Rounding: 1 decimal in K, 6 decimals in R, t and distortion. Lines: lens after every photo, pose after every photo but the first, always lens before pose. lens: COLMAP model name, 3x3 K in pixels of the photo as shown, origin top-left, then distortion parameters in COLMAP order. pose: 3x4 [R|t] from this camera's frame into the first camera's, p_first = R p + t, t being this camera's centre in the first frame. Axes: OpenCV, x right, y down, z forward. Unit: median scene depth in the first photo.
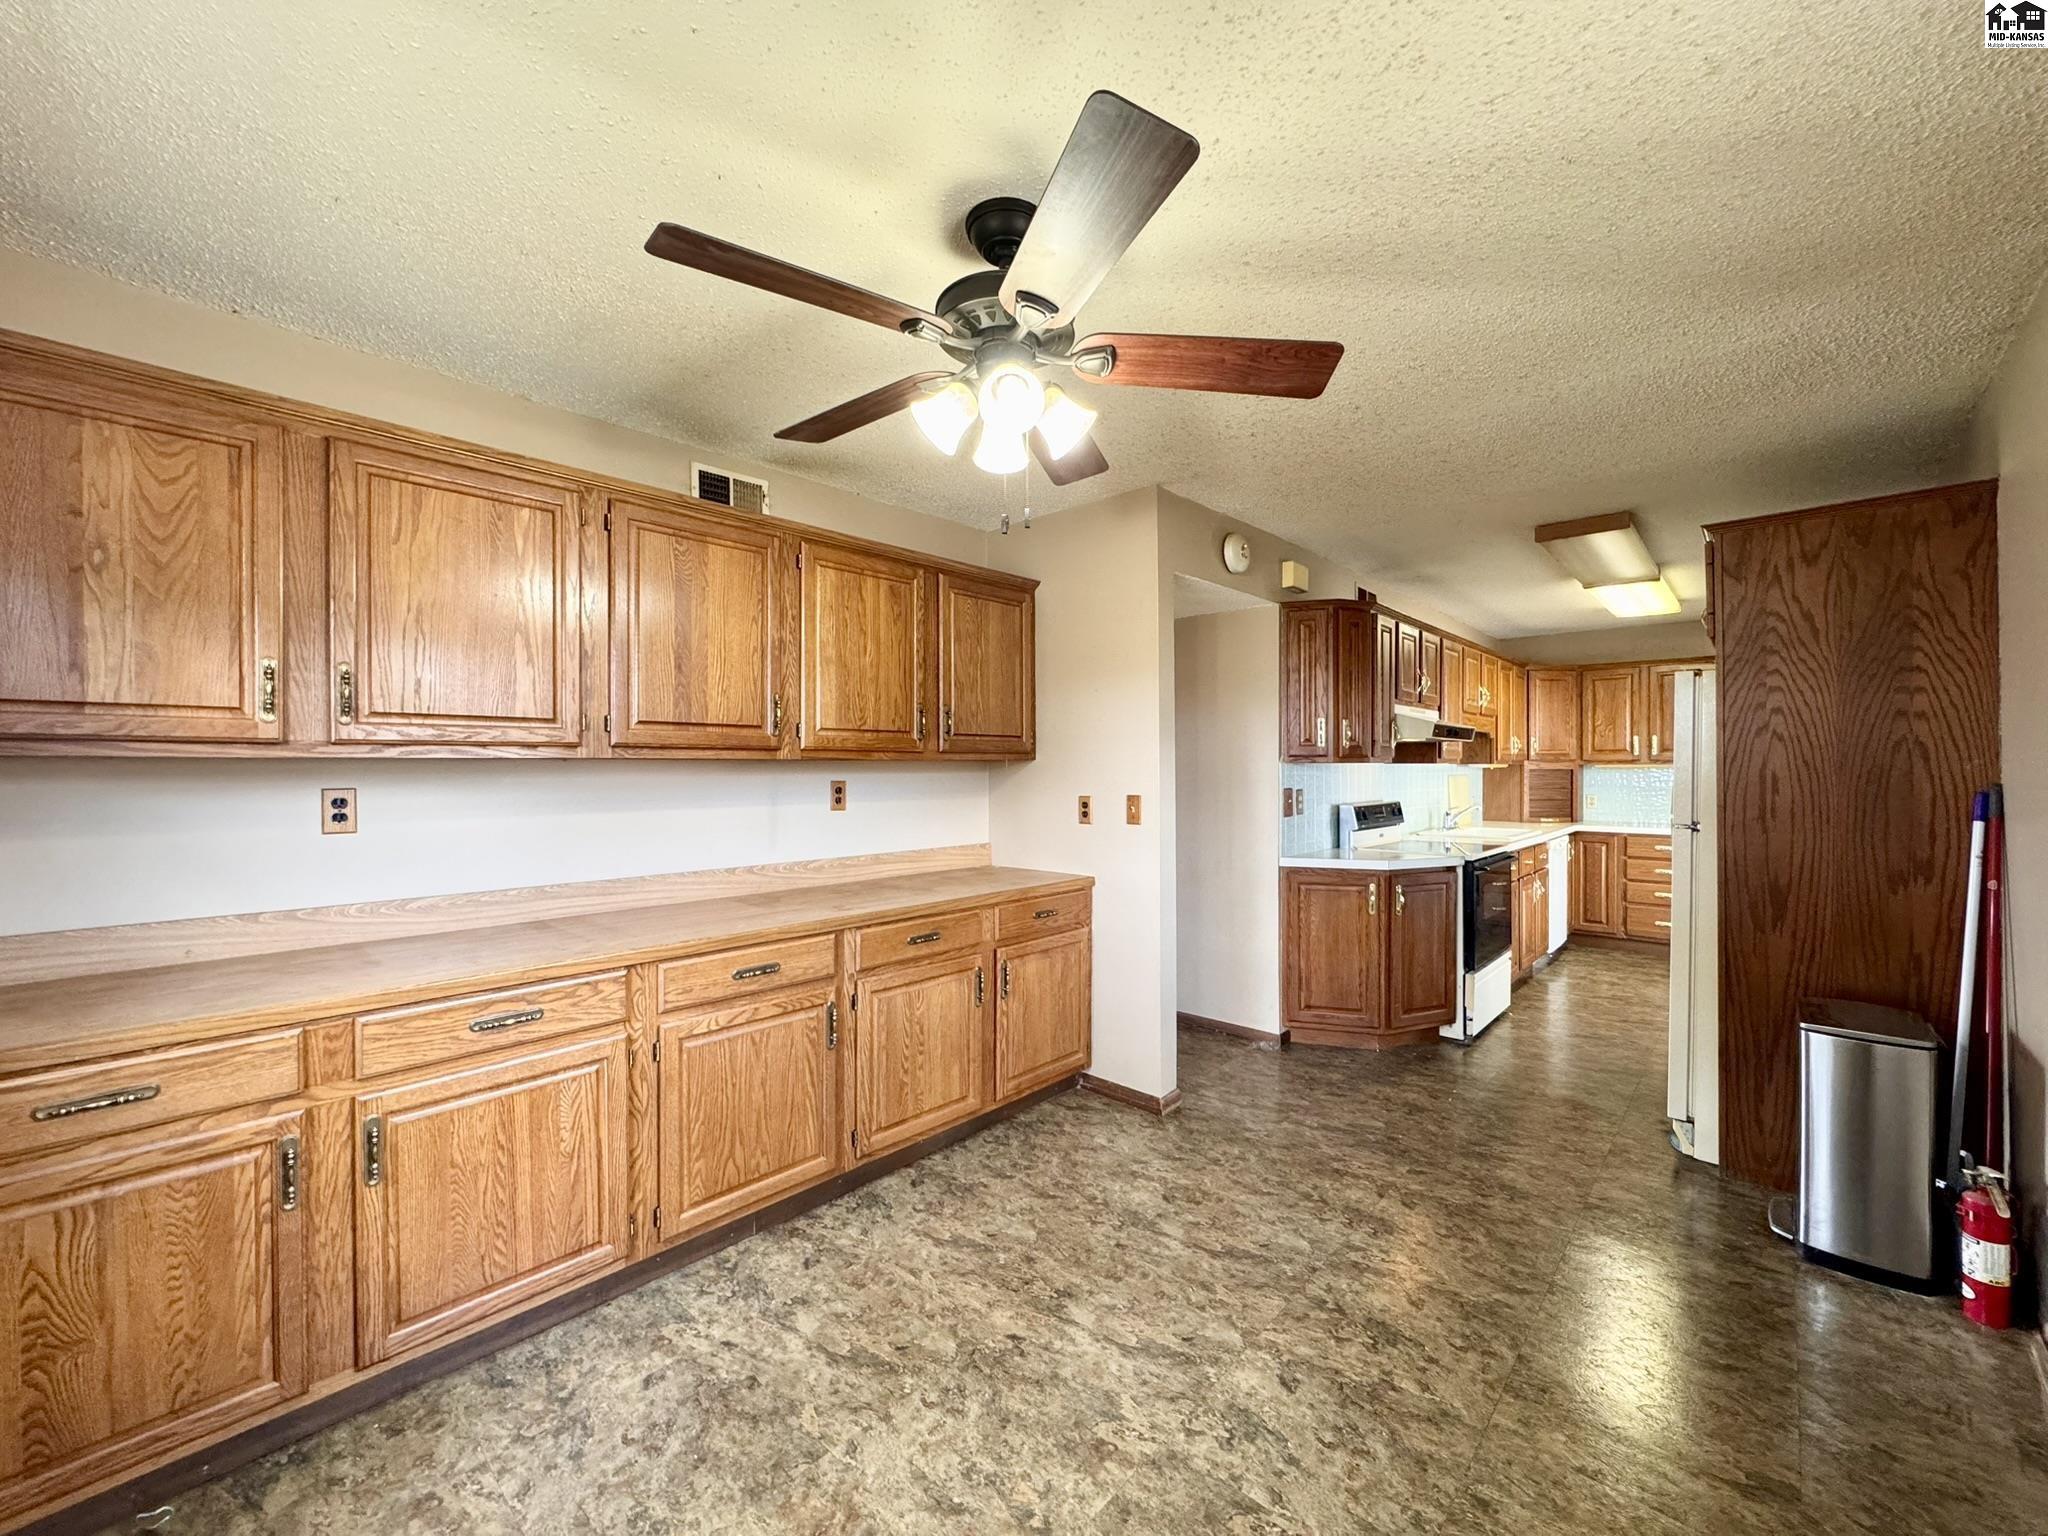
lens RADIAL K [[830.0, 0, 1013.8], [0, 830.0, 773.5], [0, 0, 1]] dist [-0.003105, 0.000319]
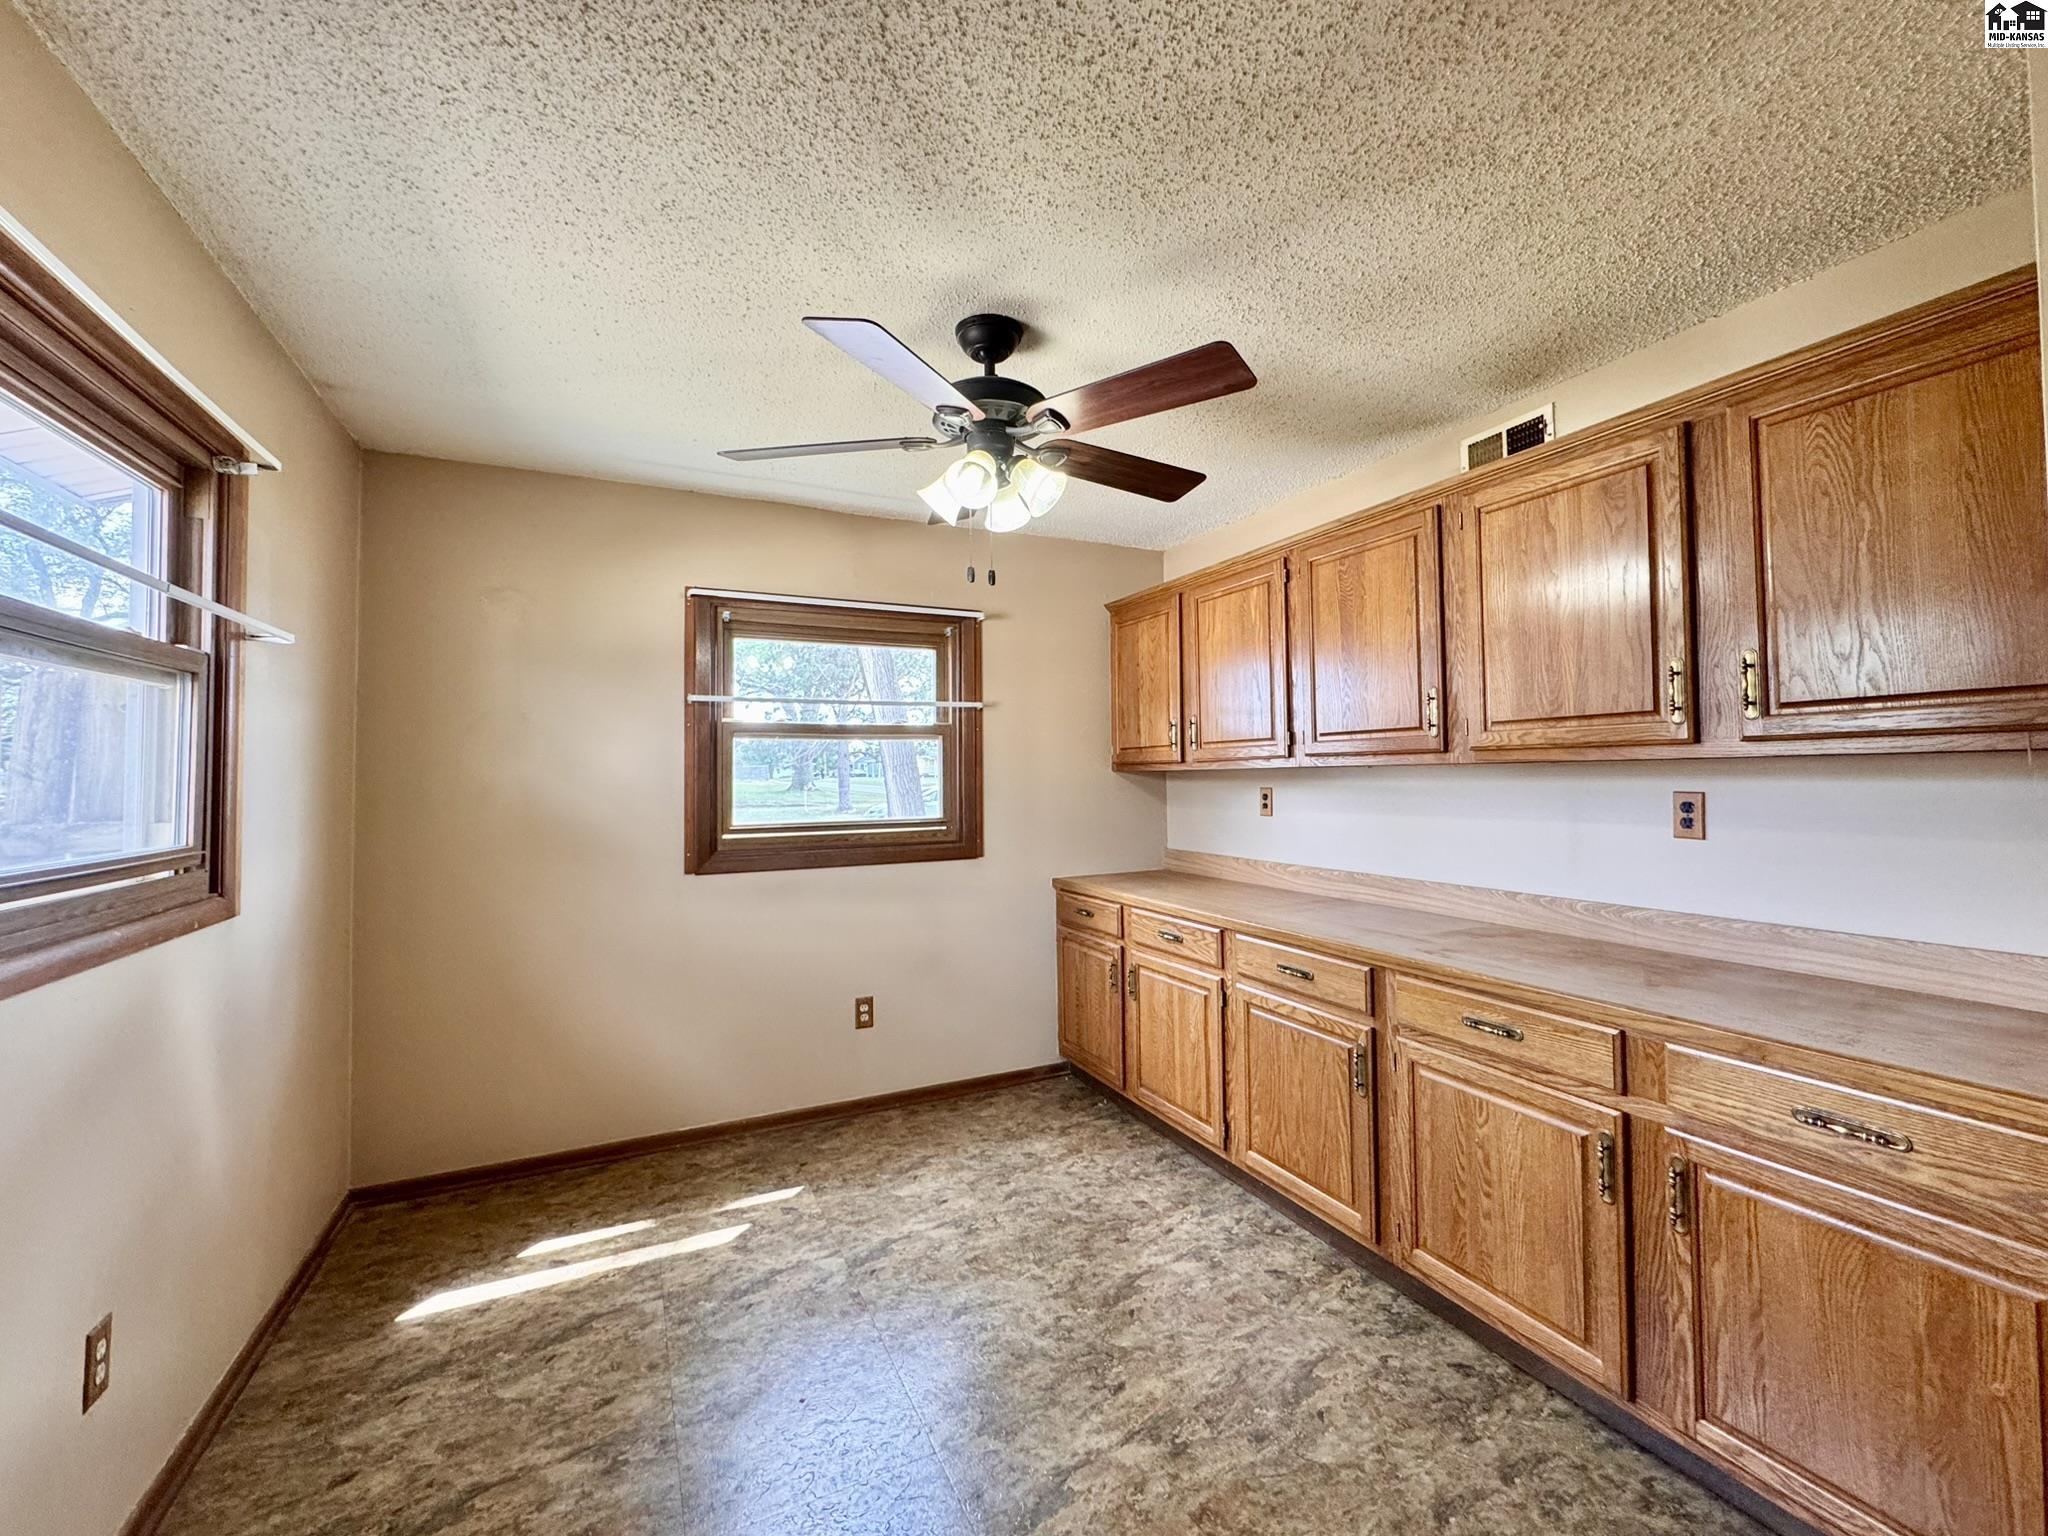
lens RADIAL K [[830.0, 0, 1014.5], [0, 830.0, 758.0], [0, 0, 1]] dist [-0.003105, 0.000319]
pose [[-0.368228, -0.013555, -0.929637, 0.842473], [0.007410, 0.999819, -0.017514, -0.014320], [0.929706, -0.013338, -0.368061, 1.133752]]
